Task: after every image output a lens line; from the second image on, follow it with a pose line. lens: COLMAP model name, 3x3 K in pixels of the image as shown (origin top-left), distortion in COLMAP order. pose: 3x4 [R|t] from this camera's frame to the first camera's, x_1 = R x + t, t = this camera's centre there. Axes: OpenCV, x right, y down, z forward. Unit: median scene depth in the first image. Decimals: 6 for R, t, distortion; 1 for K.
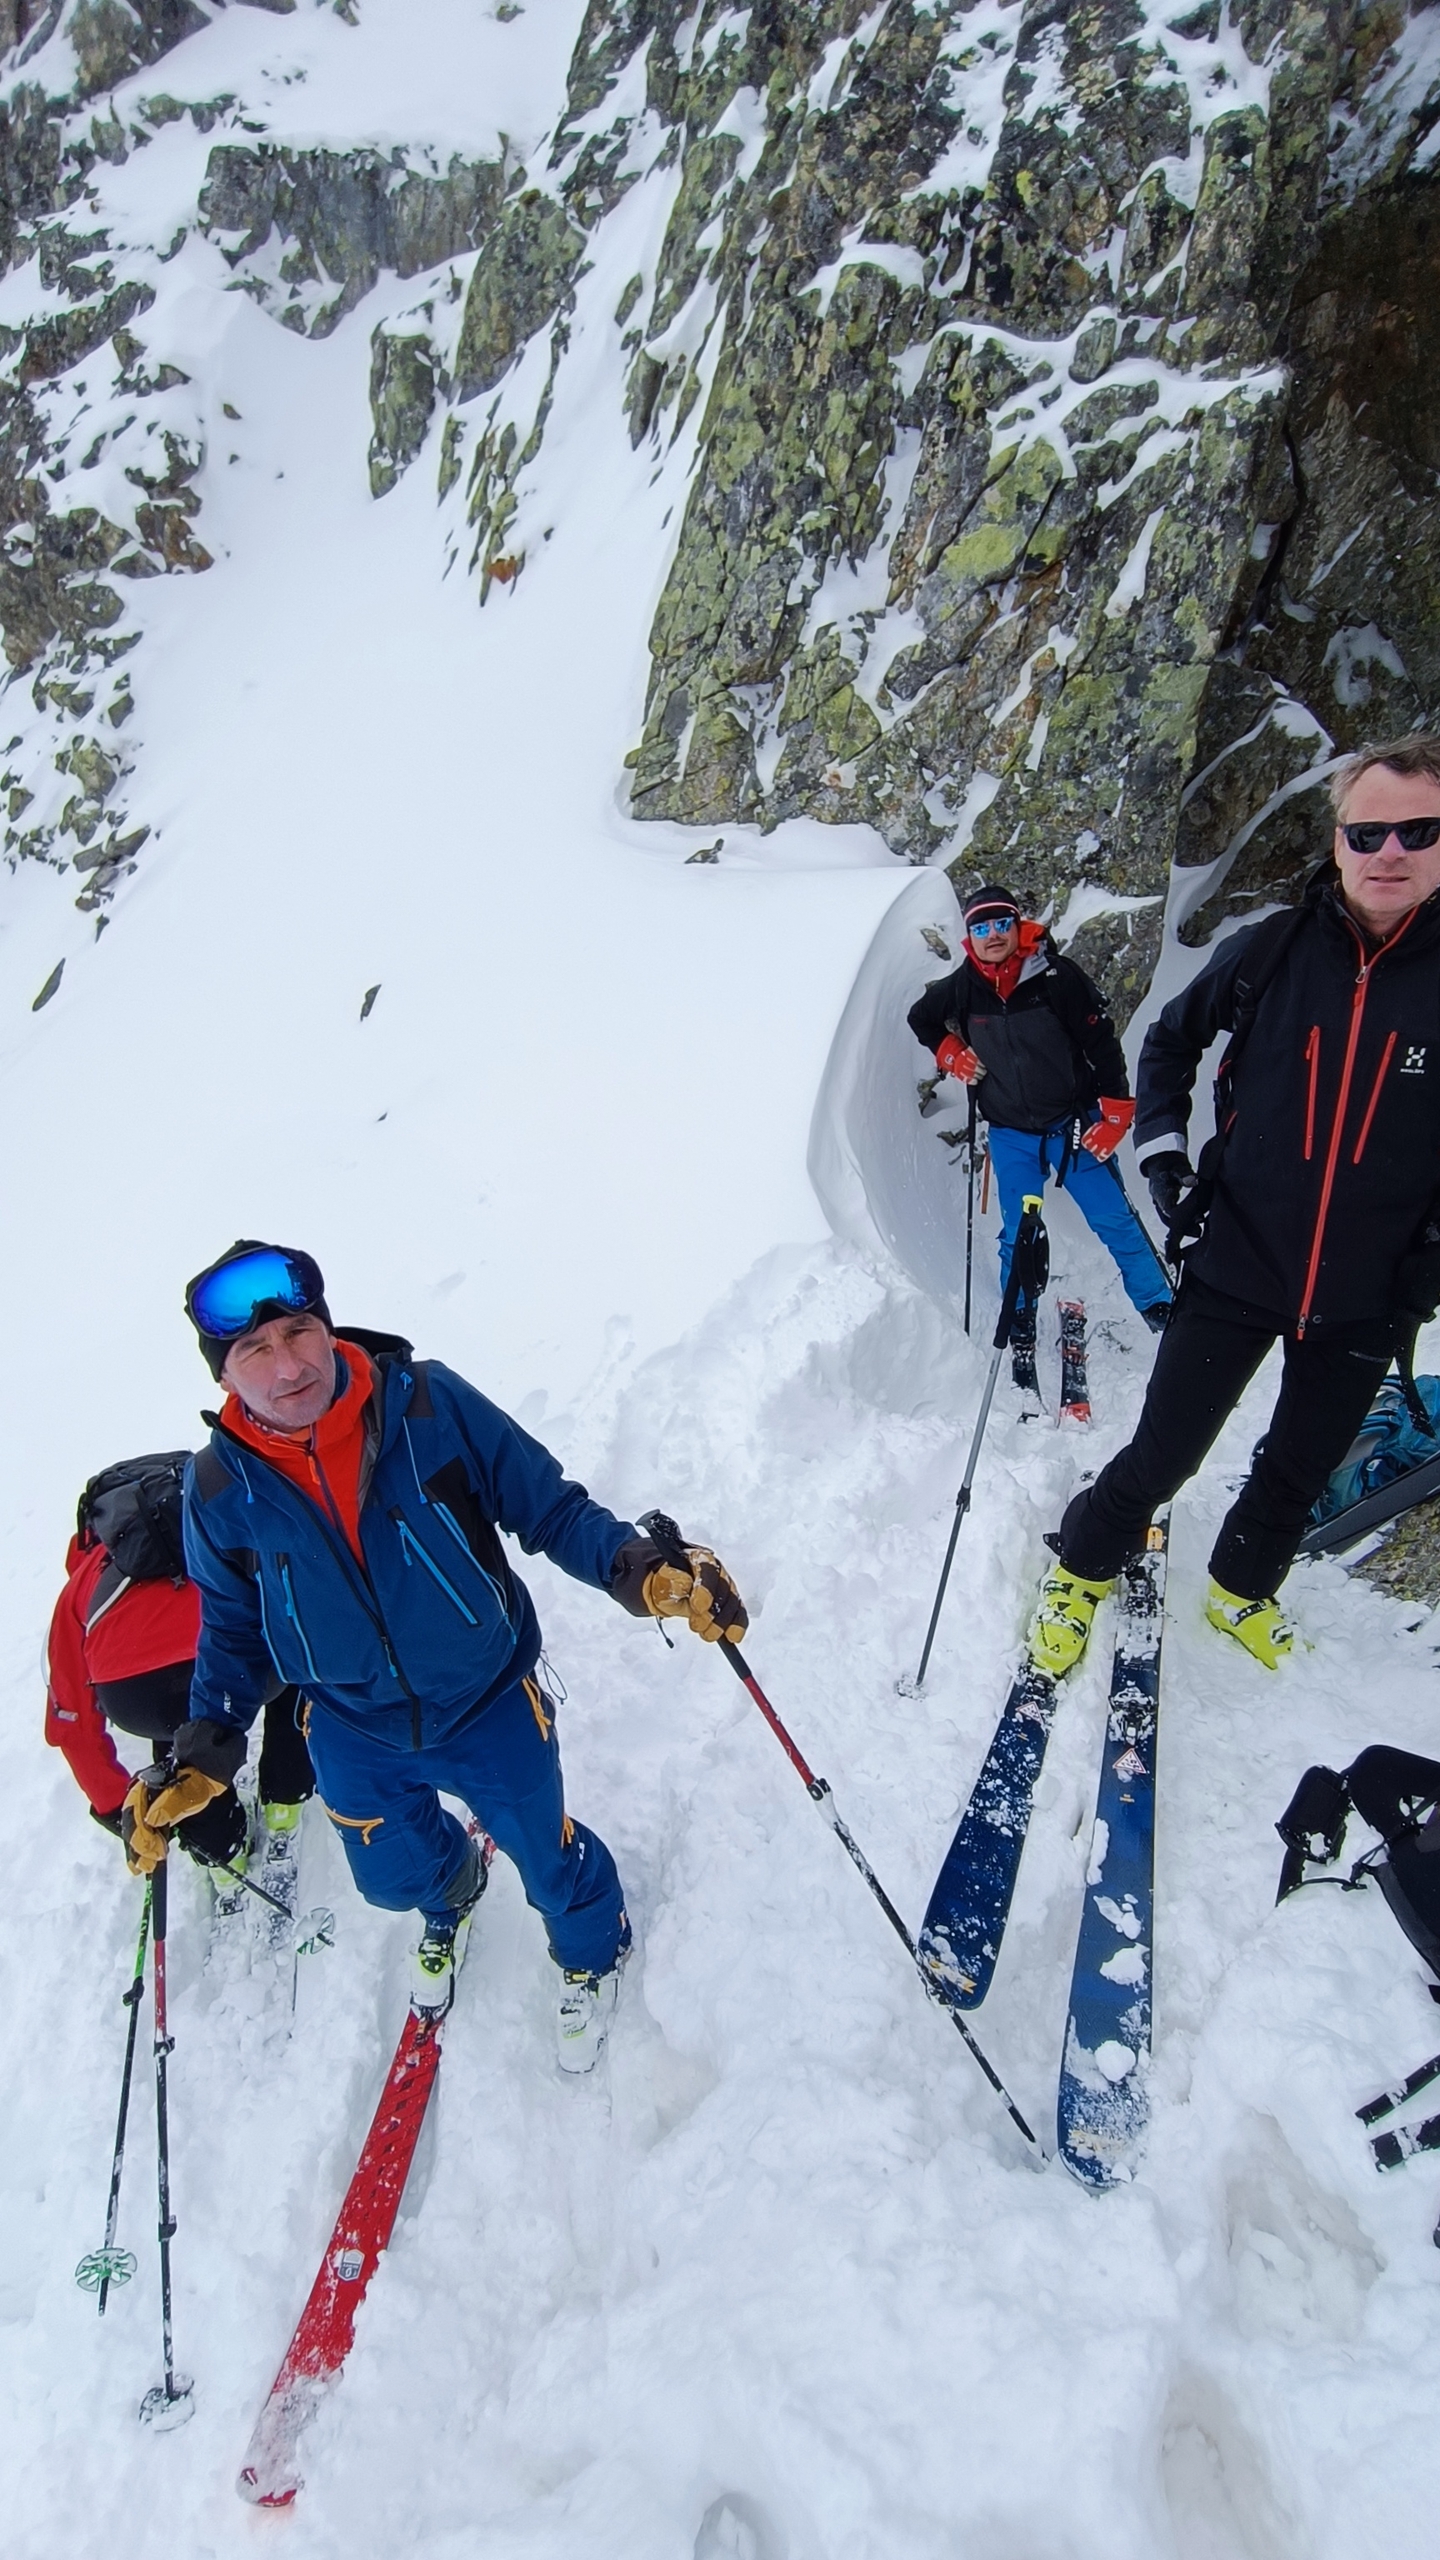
lens RADIAL K [[1162.9, 0, 720.8], [0, 1162.9, 1286.0], [0, 0, 1]] dist [-0.049839, 0.001137]
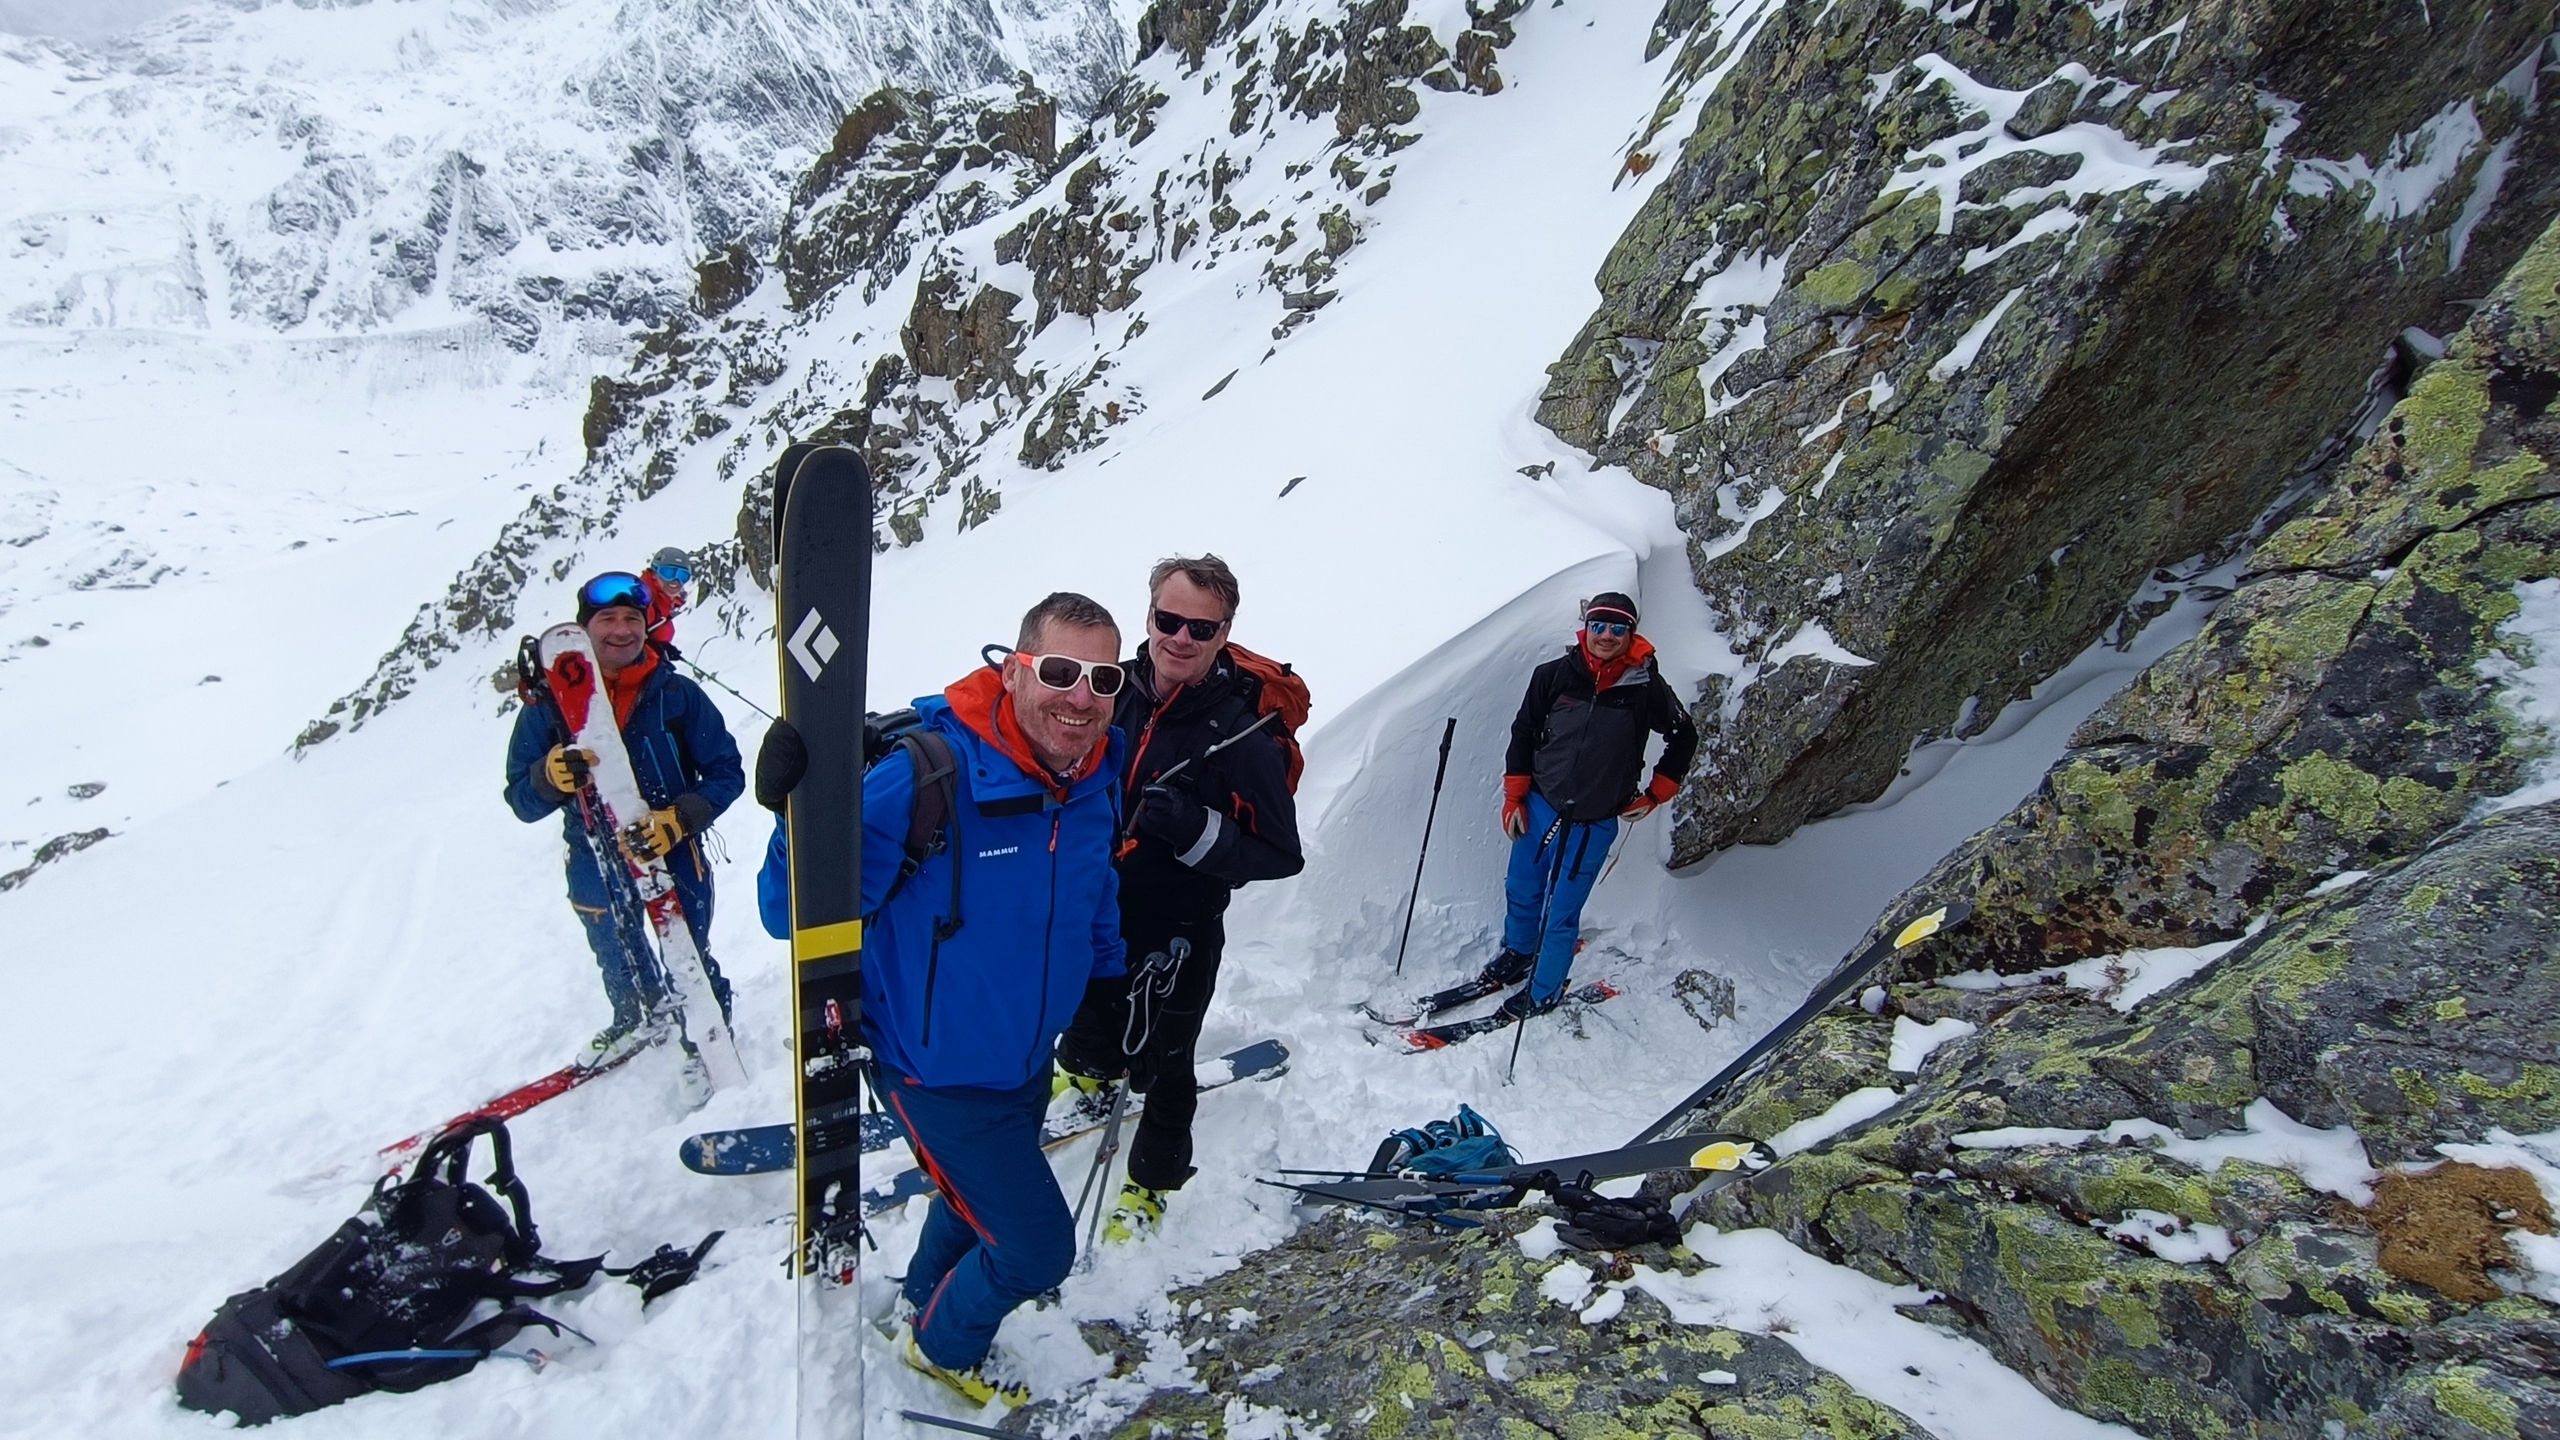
lens RADIAL K [[1137.9, 0, 1294.4], [0, 1137.9, 712.6], [0, 0, 1]] dist [-0.004729, -0.000203]
pose [[0.756165, 0.435648, -0.488288, 0.509446], [-0.450629, 0.887729, 0.094182, -0.177939], [0.474498, 0.148820, 0.867585, -0.050271]]
